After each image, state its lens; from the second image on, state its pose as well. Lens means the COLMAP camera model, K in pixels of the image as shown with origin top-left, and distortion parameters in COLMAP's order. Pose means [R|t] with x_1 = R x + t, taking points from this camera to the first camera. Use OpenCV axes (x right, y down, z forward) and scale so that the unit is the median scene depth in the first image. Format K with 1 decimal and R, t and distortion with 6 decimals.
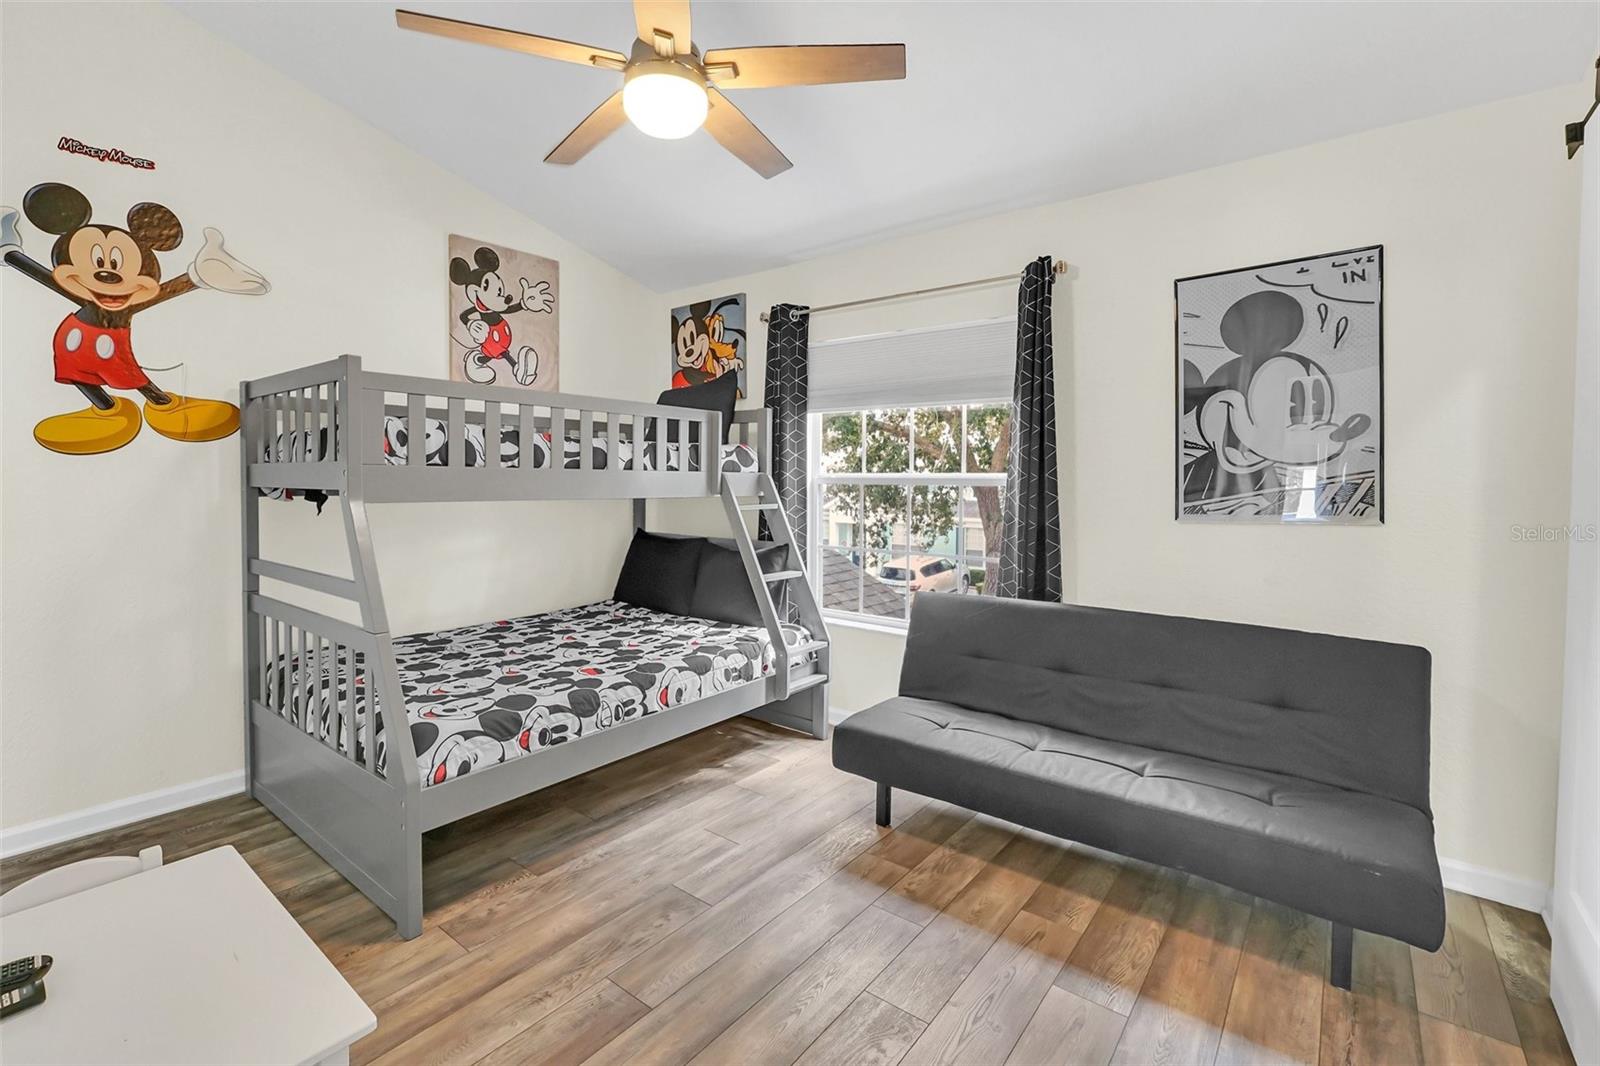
lens RADIAL K [[726.4, 0, 795.4], [0, 726.4, 477.6], [0, 0, 1]] dist [-0.004330, -0.000200]
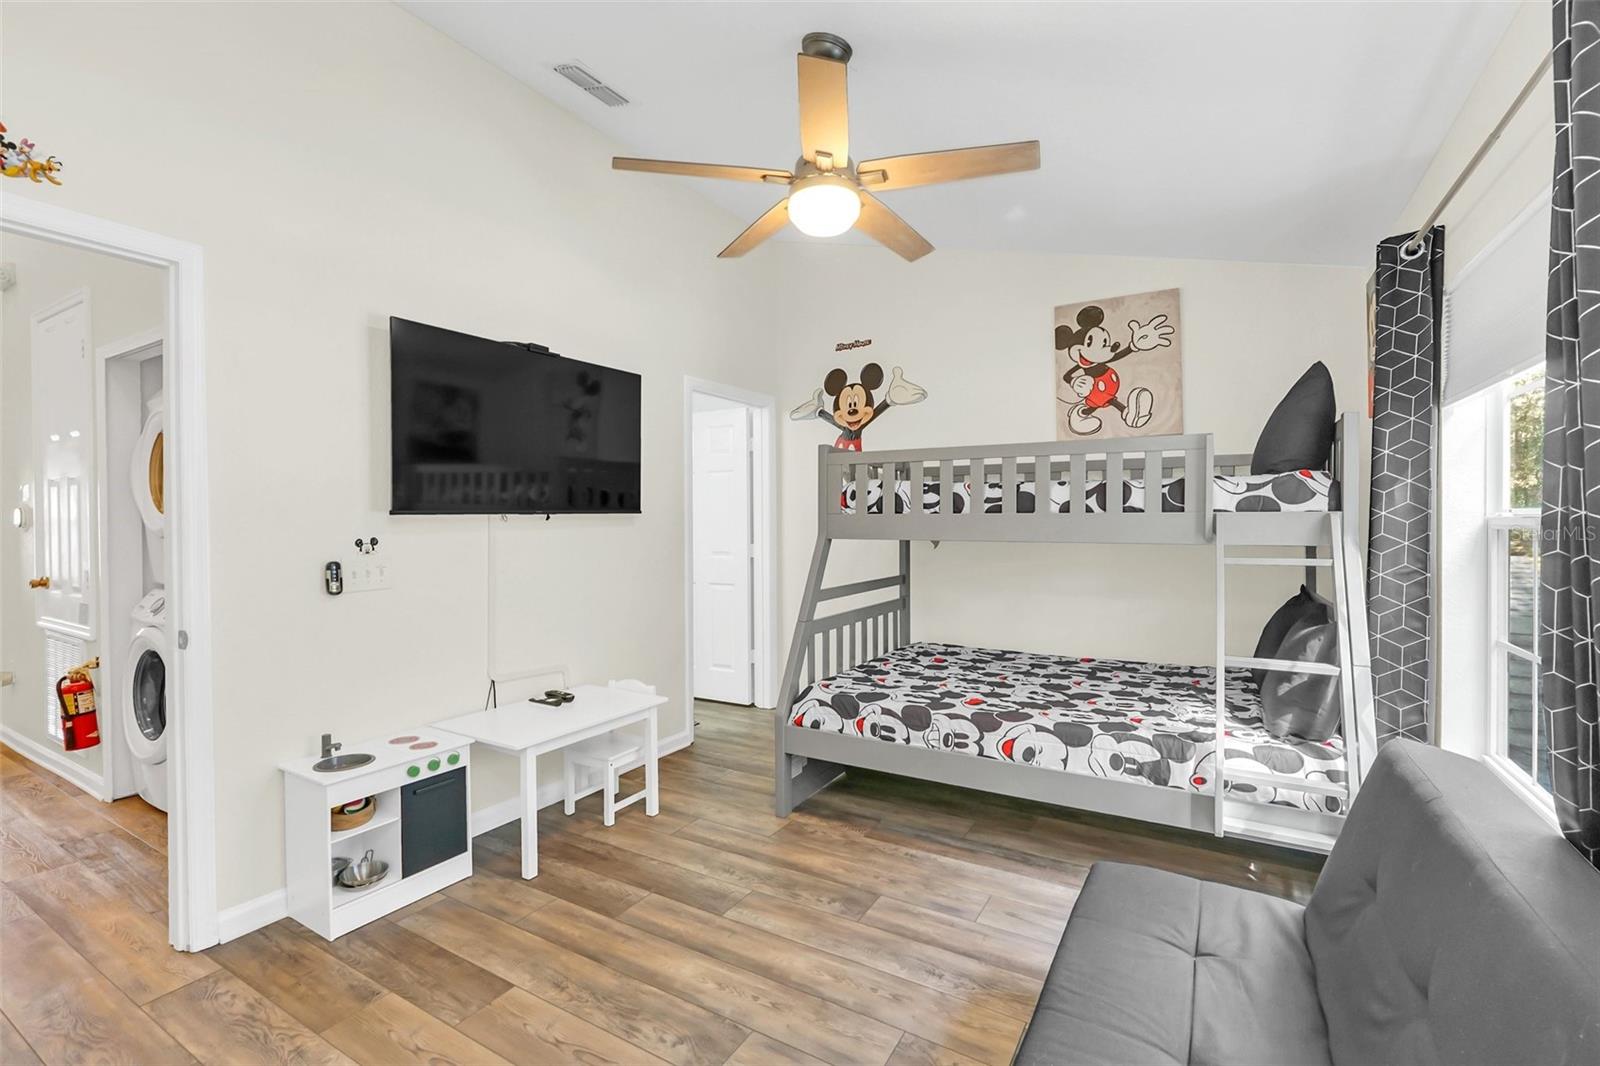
lens RADIAL K [[689.4, 0, 811.9], [0, 689.4, 503.1], [0, 0, 1]] dist [-0.001992, 0.000100]
pose [[0.153592, -0.031558, -0.987630, 0.705400], [0.005815, 0.999501, -0.031033, 0.003421], [0.988117, -0.000977, 0.153699, 0.610893]]
